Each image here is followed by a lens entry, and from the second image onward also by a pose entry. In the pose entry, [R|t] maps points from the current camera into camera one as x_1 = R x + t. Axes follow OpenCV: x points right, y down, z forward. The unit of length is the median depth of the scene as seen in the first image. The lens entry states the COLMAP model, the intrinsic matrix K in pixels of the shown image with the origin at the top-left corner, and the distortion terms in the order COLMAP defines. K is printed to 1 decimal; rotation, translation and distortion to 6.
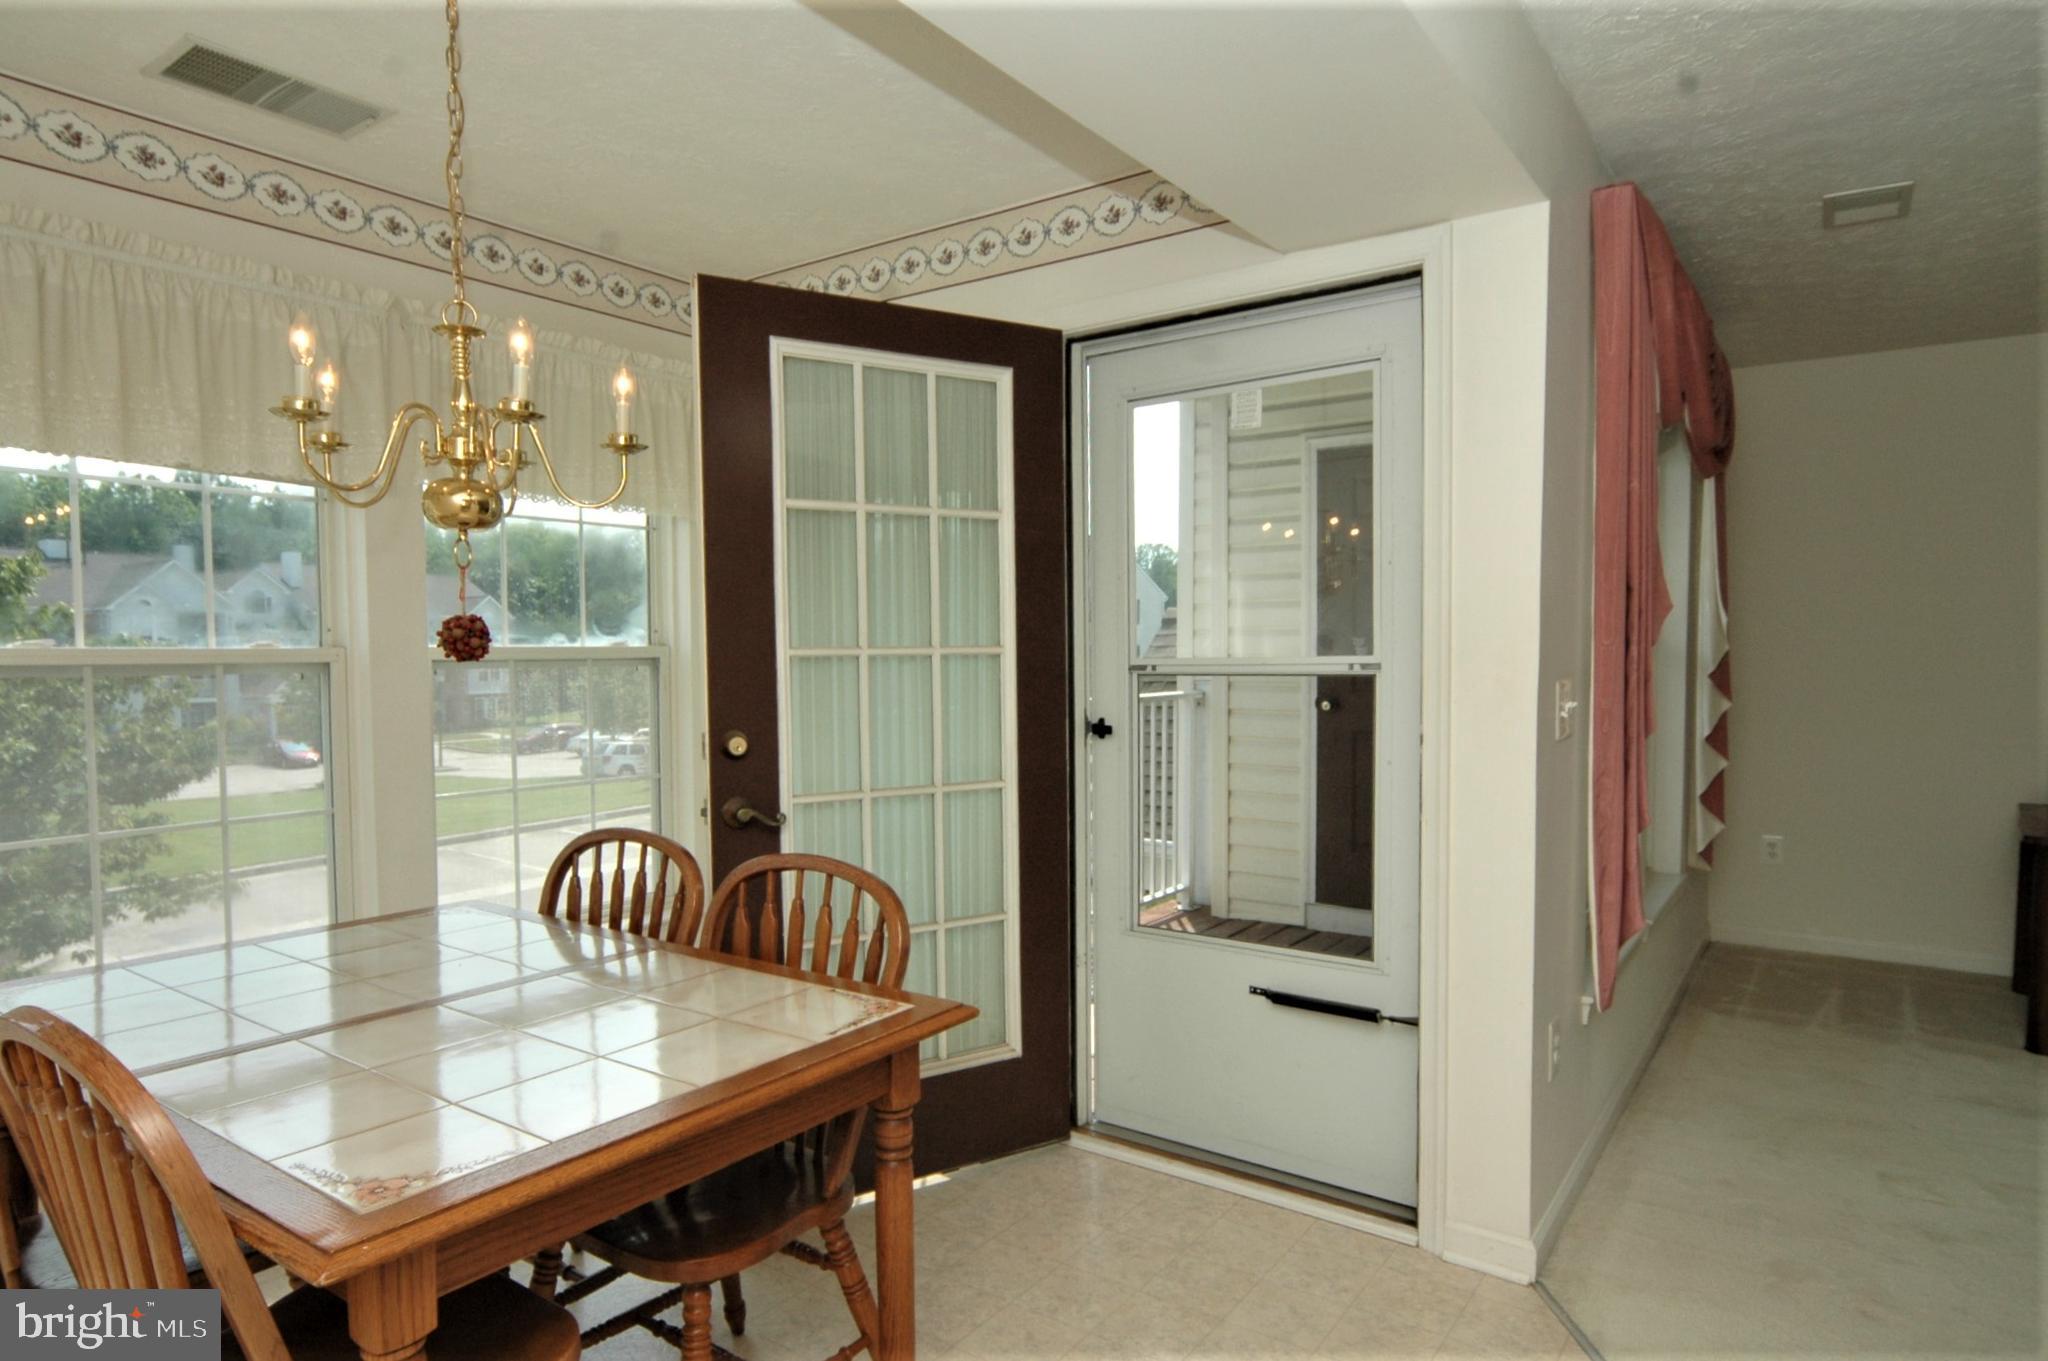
lens RADIAL K [[1191.1, 0, 1013.7], [0, 1191.1, 707.5], [0, 0, 1]] dist [-0.008604, 0.001937]
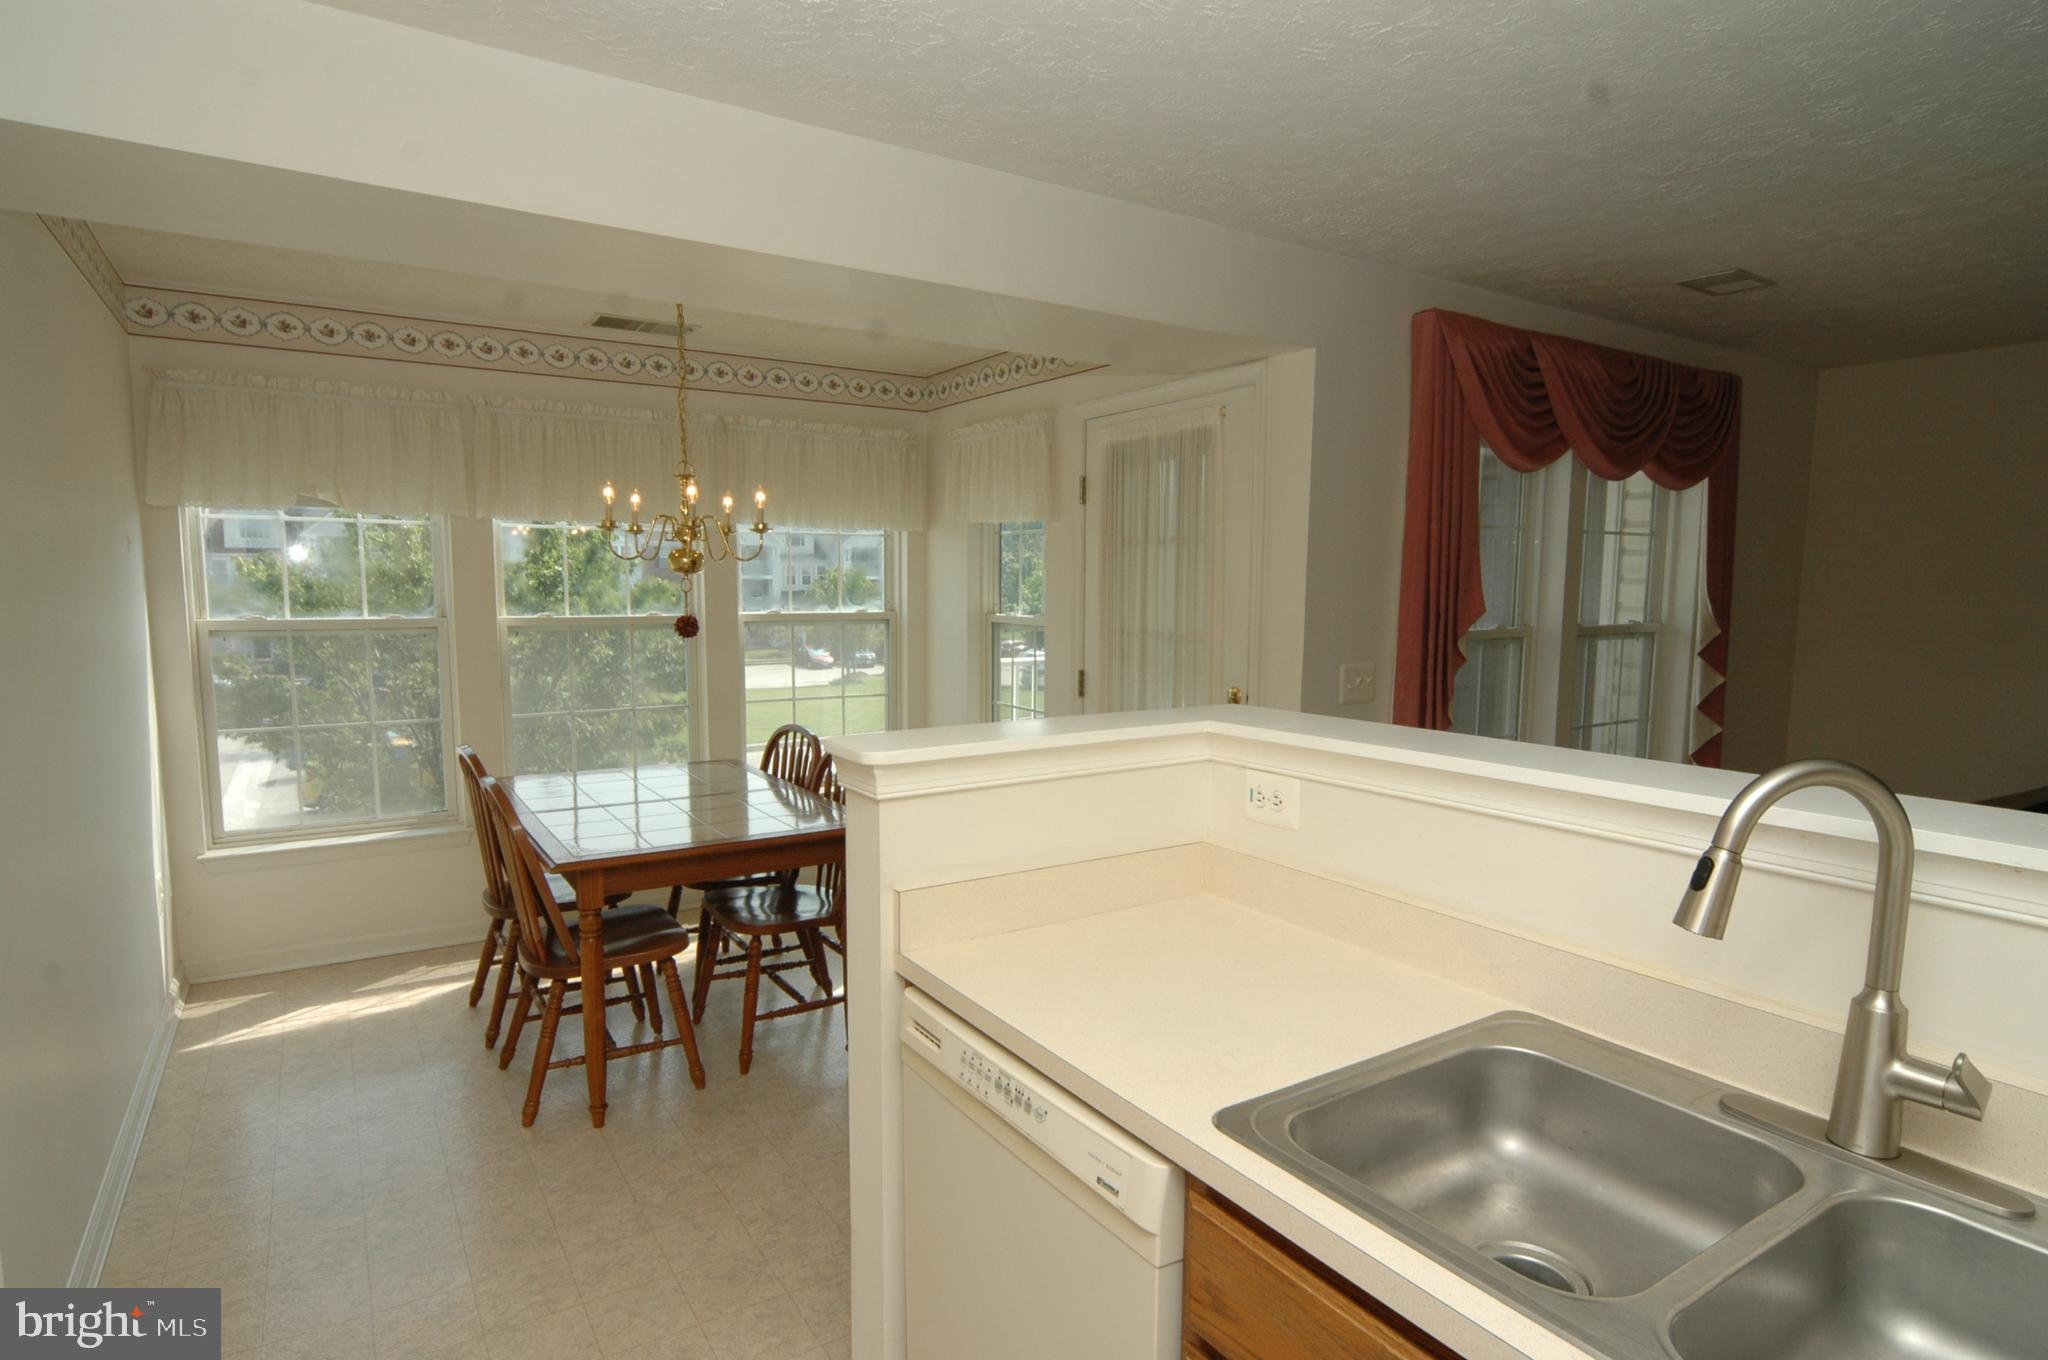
lens RADIAL K [[1101.8, 0, 1013.5], [0, 1101.8, 702.4], [0, 0, 1]] dist [-0.005229, -0.000033]
pose [[0.928507, 0.053709, -0.367409, 0.506611], [-0.029578, 0.997038, 0.071000, -0.052477], [0.370134, -0.055057, 0.927345, -0.370755]]
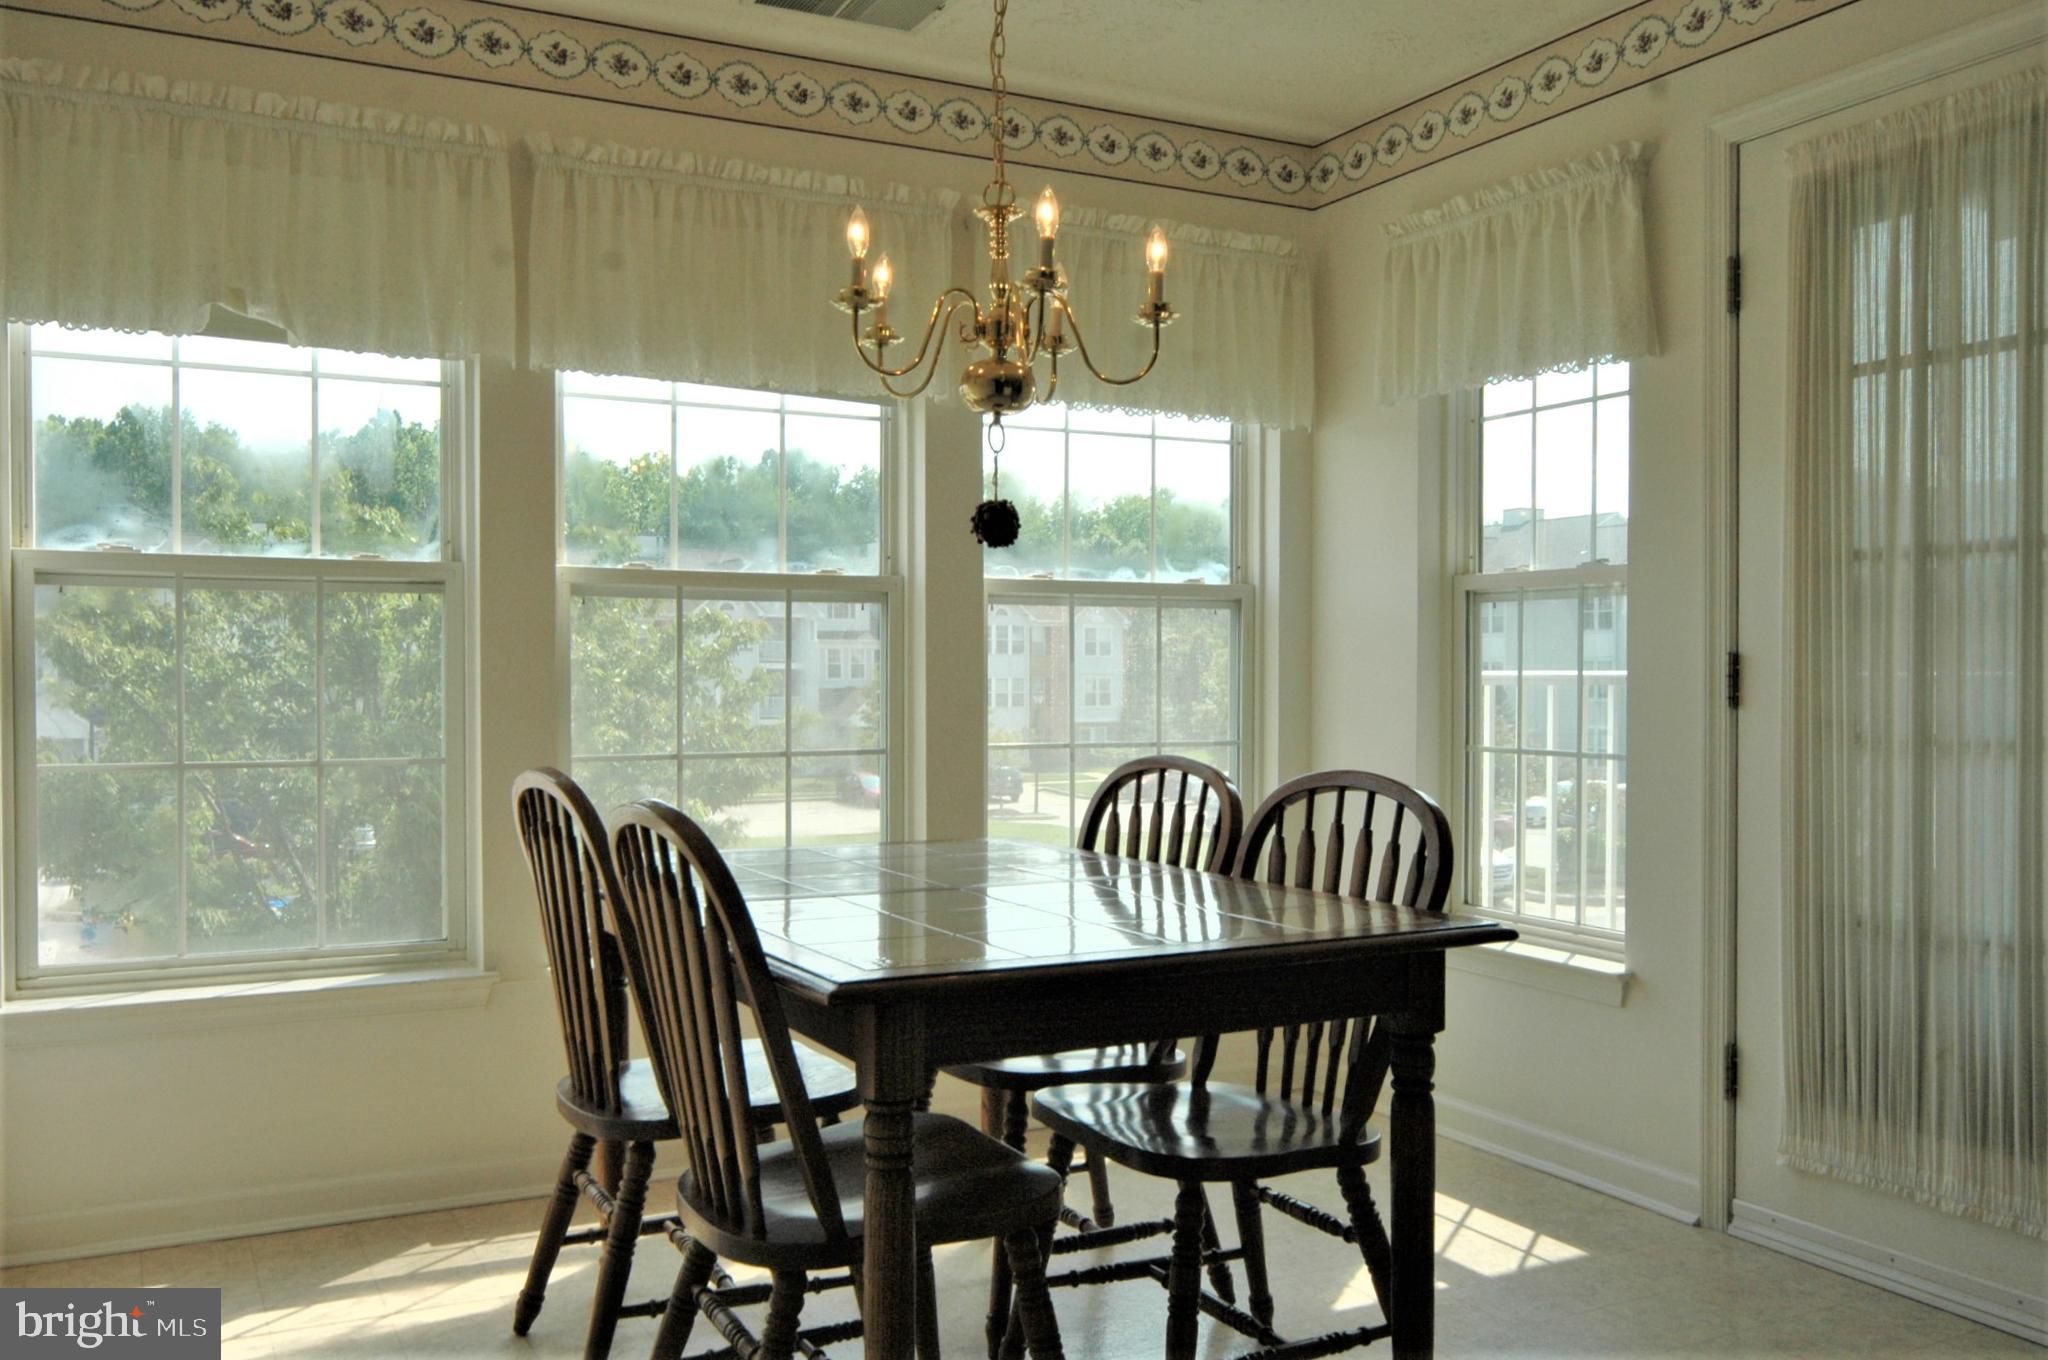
lens RADIAL K [[1716.9, 0, 1012.1], [0, 1716.9, 704.6], [0, 0, 1]] dist [-0.006974, 0.000528]
pose [[0.893038, 0.014136, -0.449760, 0.123351], [-0.027018, 0.999388, -0.022236, 0.080228], [0.449170, 0.032010, 0.892873, -0.164235]]
